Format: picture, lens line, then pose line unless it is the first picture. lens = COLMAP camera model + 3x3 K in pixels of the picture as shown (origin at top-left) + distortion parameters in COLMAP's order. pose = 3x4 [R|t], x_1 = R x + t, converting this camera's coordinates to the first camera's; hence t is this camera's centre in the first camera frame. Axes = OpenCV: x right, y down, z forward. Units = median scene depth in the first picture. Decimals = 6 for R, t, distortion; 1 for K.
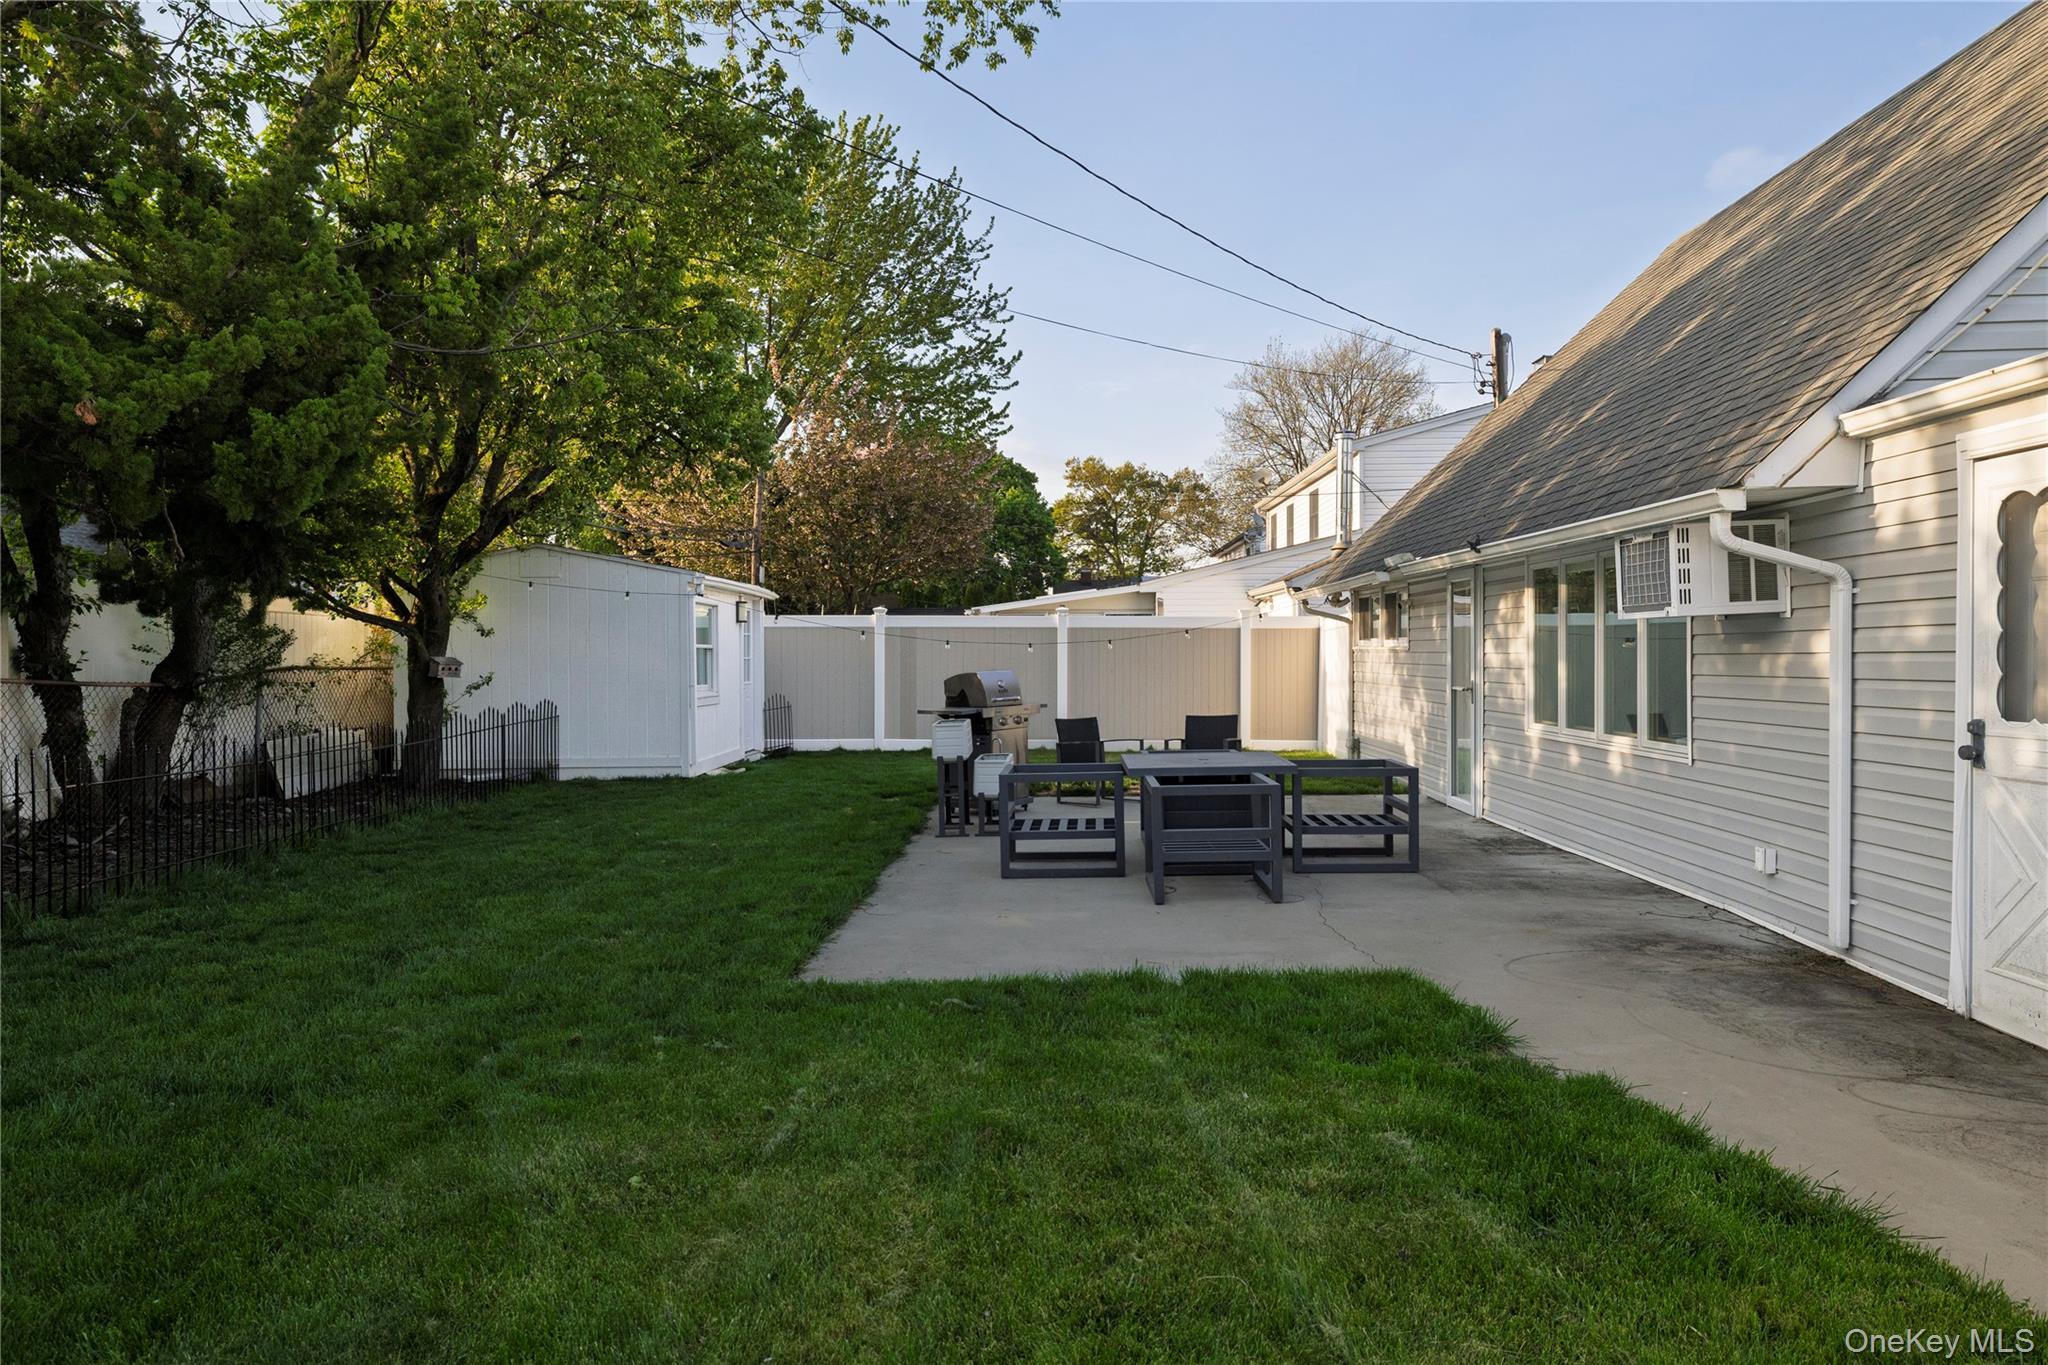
lens RADIAL K [[1317.5, 0, 1028.6], [0, 1317.5, 656.1], [0, 0, 1]] dist [-0.000645, 0.000256]
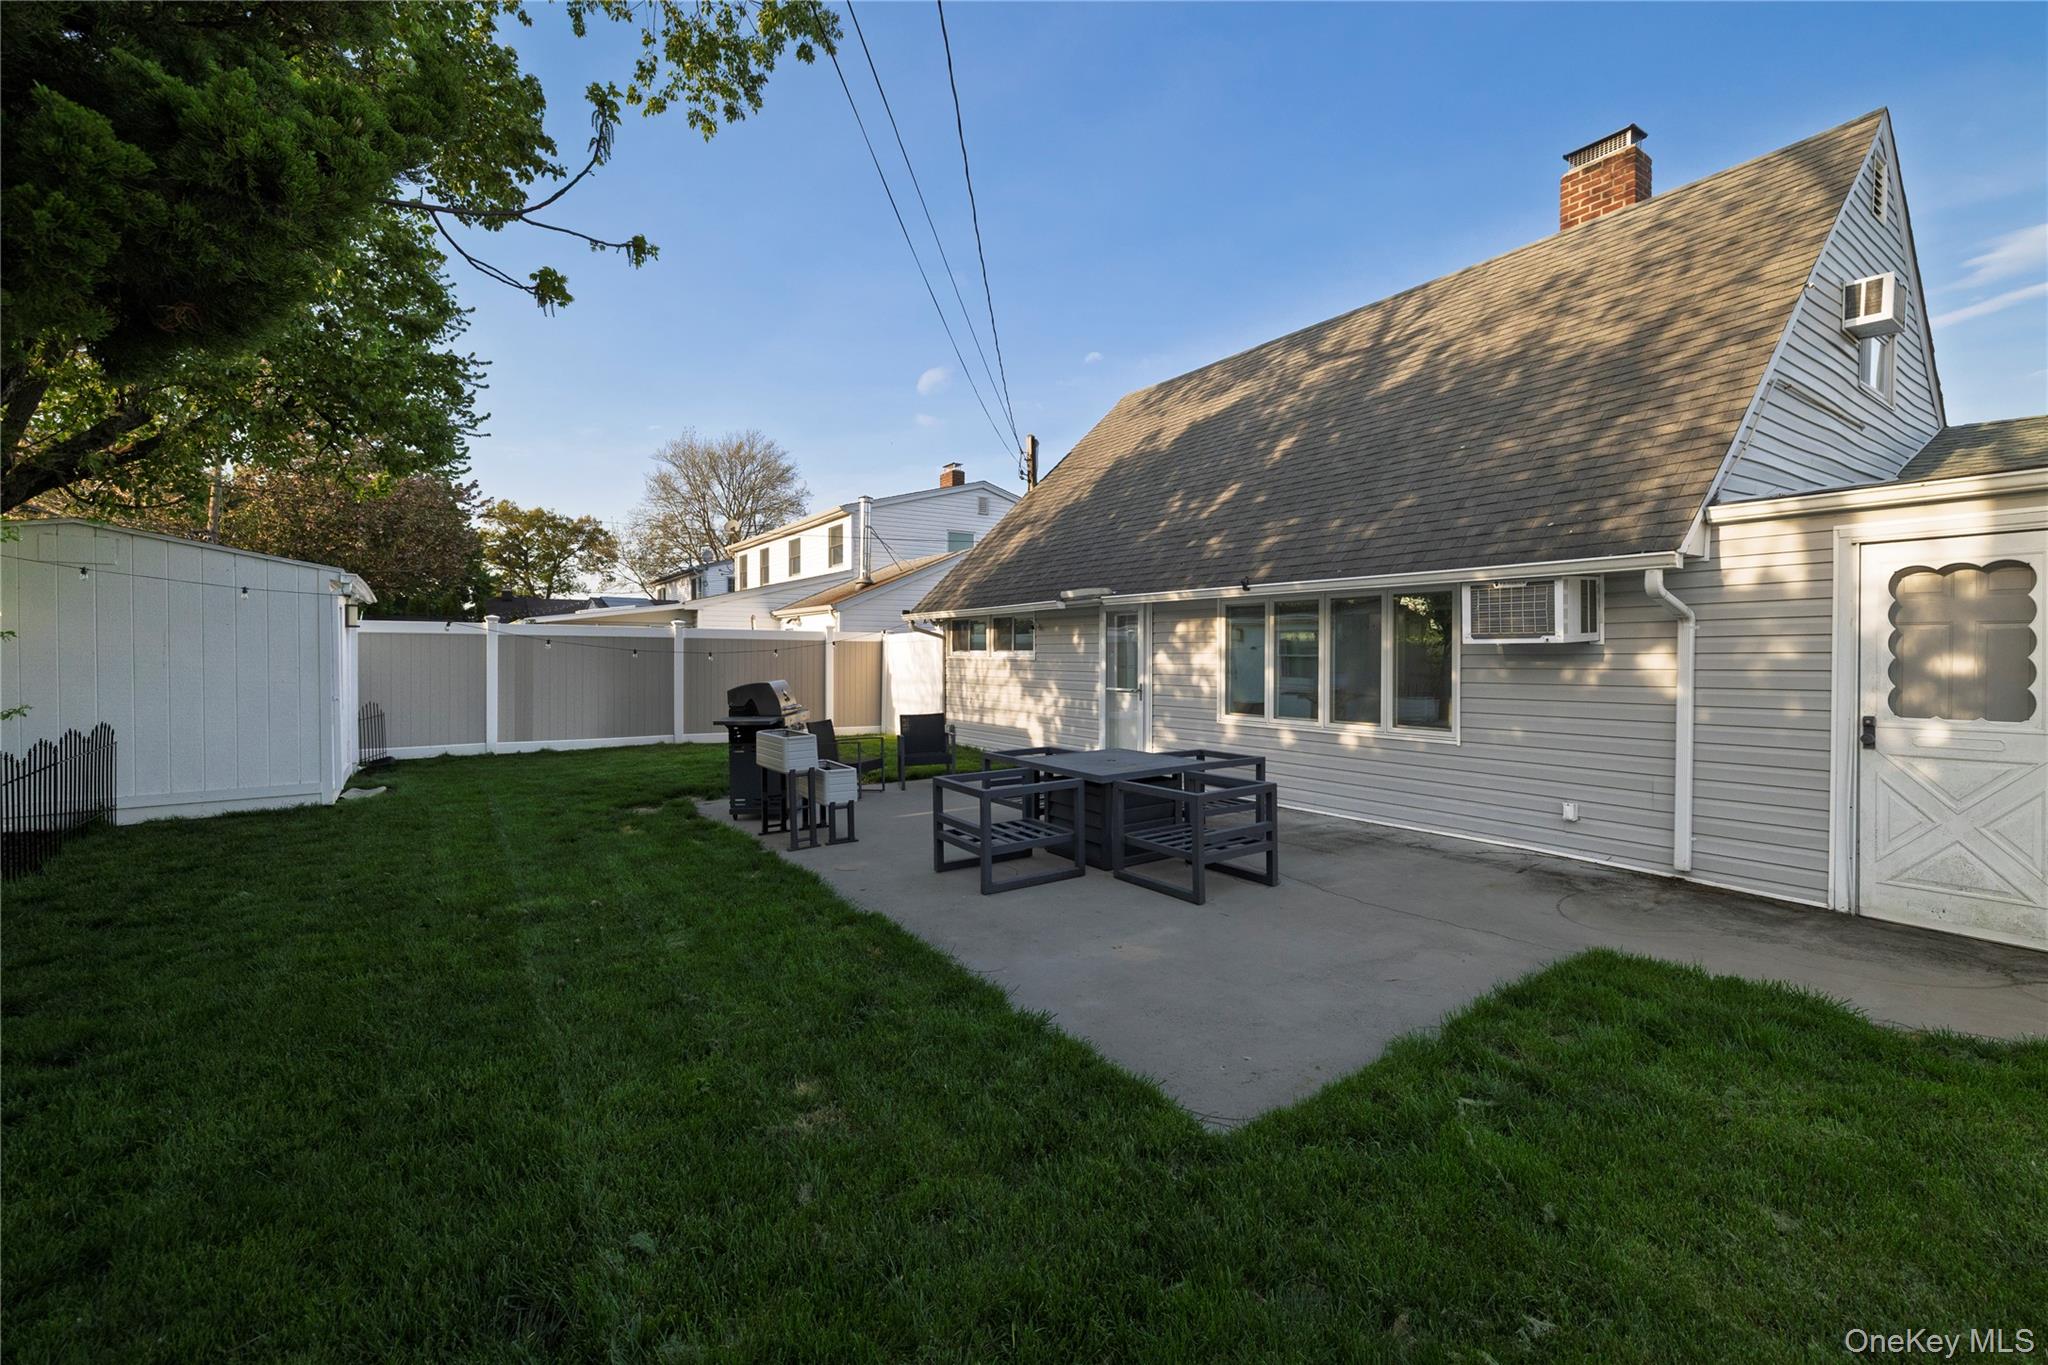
lens RADIAL K [[854.8, 0, 1020.7], [0, 854.8, 666.4], [0, 0, 1]] dist [-0.001264, -0.000062]
pose [[0.805928, -0.004200, 0.591999, -0.228945], [-0.002115, 0.999948, 0.009974, -0.005947], [-0.592010, -0.009290, 0.805877, 0.284142]]
